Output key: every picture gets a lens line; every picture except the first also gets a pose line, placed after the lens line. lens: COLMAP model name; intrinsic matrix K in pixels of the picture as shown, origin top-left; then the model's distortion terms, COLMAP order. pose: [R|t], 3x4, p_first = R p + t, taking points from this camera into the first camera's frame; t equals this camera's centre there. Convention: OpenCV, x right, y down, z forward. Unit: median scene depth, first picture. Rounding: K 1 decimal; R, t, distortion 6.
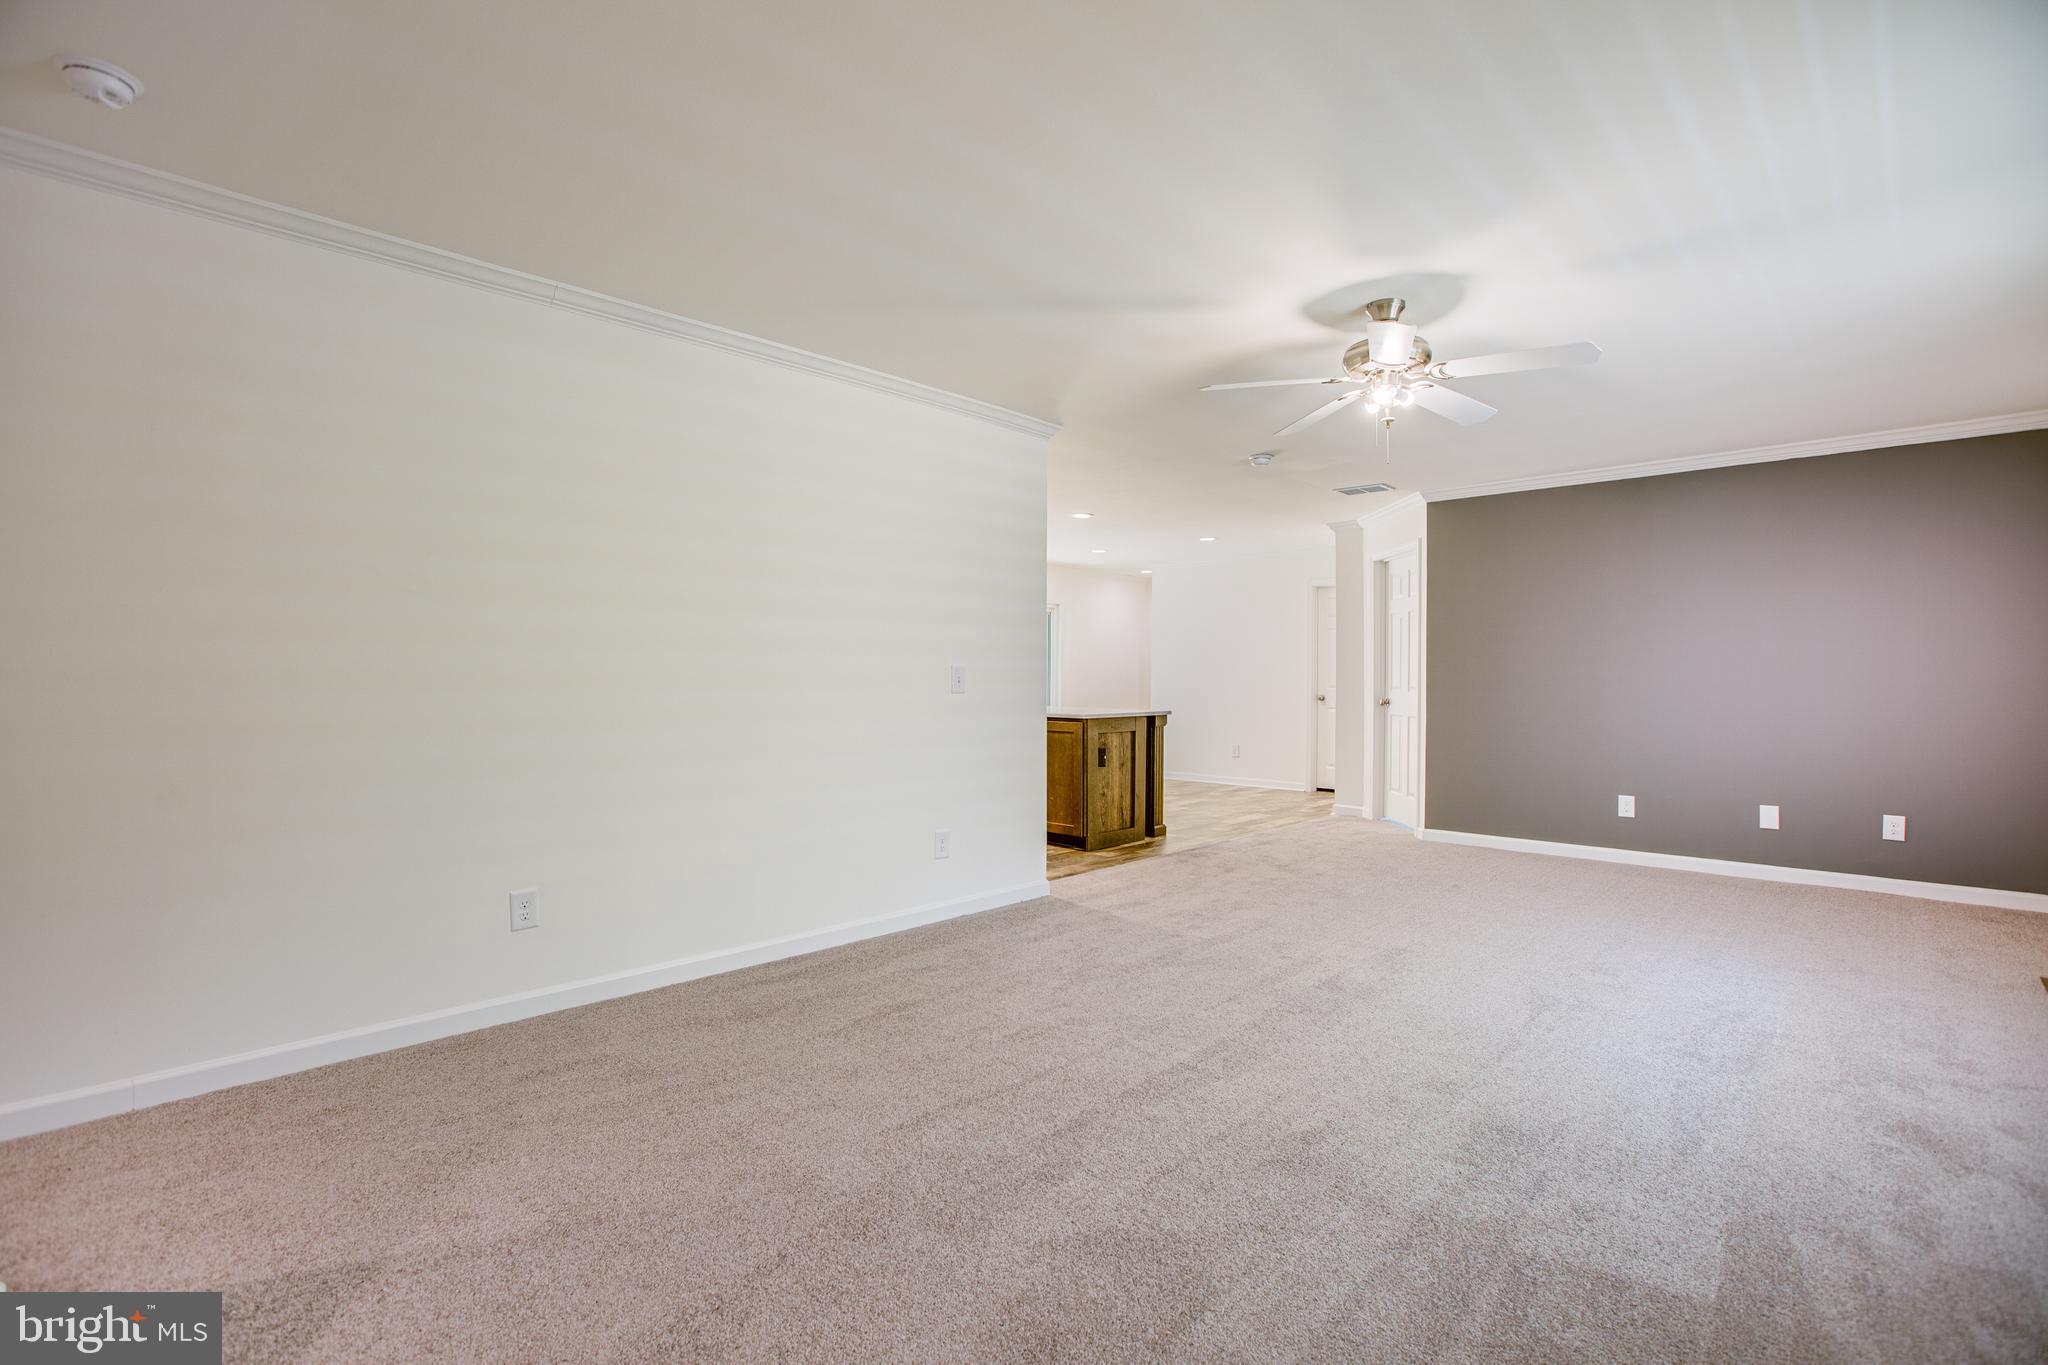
lens RADIAL K [[971.2, 0, 1022.4], [0, 971.2, 690.2], [0, 0, 1]] dist [0.002477, 0.000277]
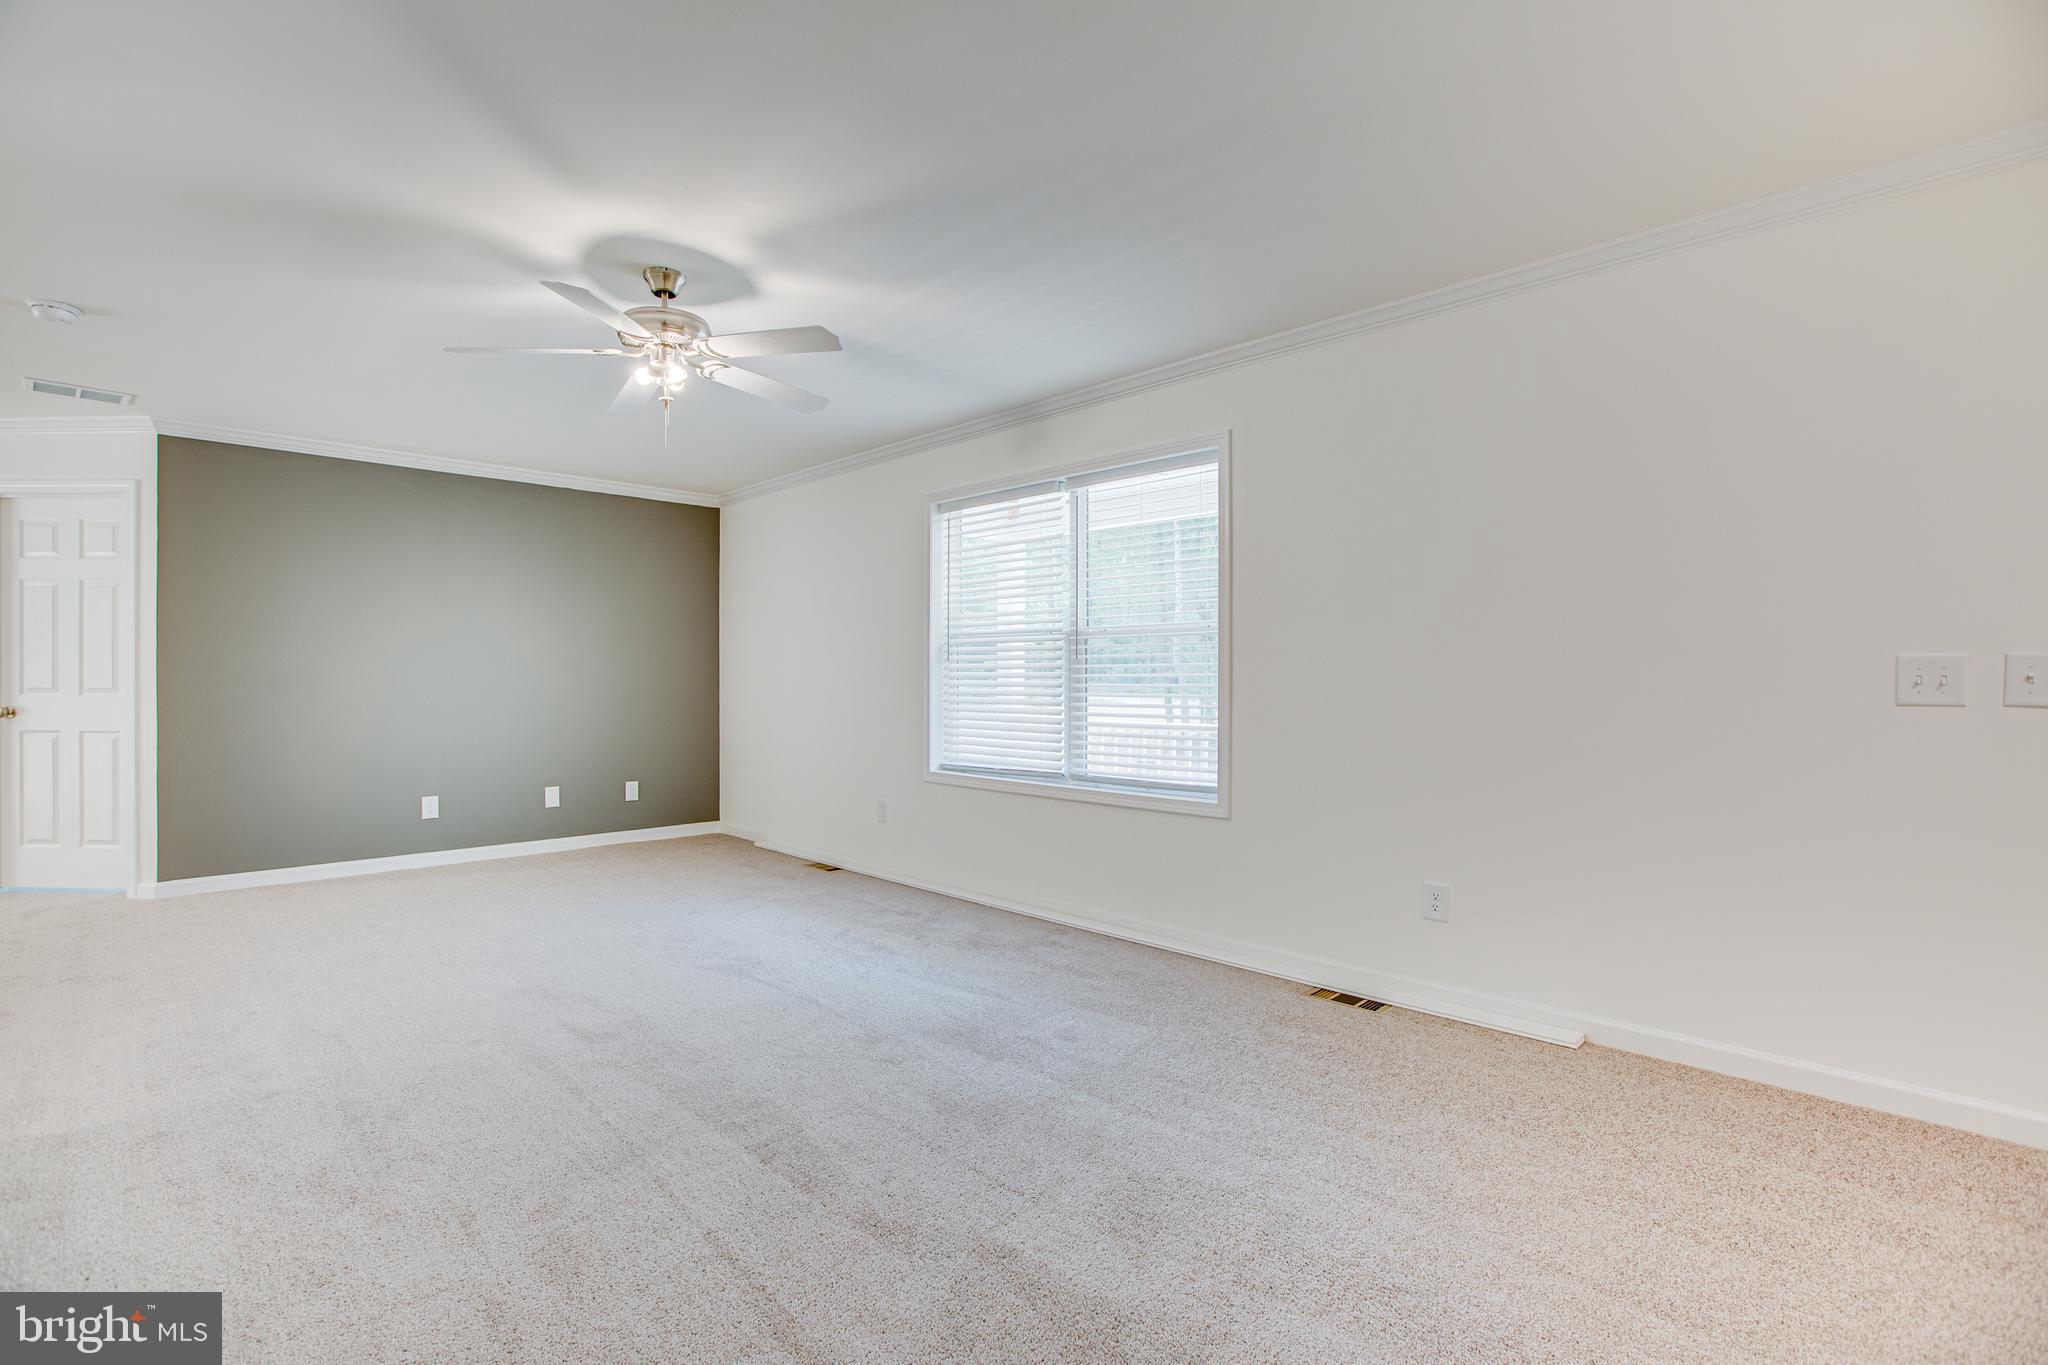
lens RADIAL K [[937.8, 0, 1032.7], [0, 937.8, 673.5], [0, 0, 1]] dist [0.000051, 0.000517]
pose [[0.026150, 0.009472, 0.999613, -0.304513], [0.010774, 0.999894, -0.009756, 0.001096], [-0.999600, 0.011025, 0.026046, 0.369913]]
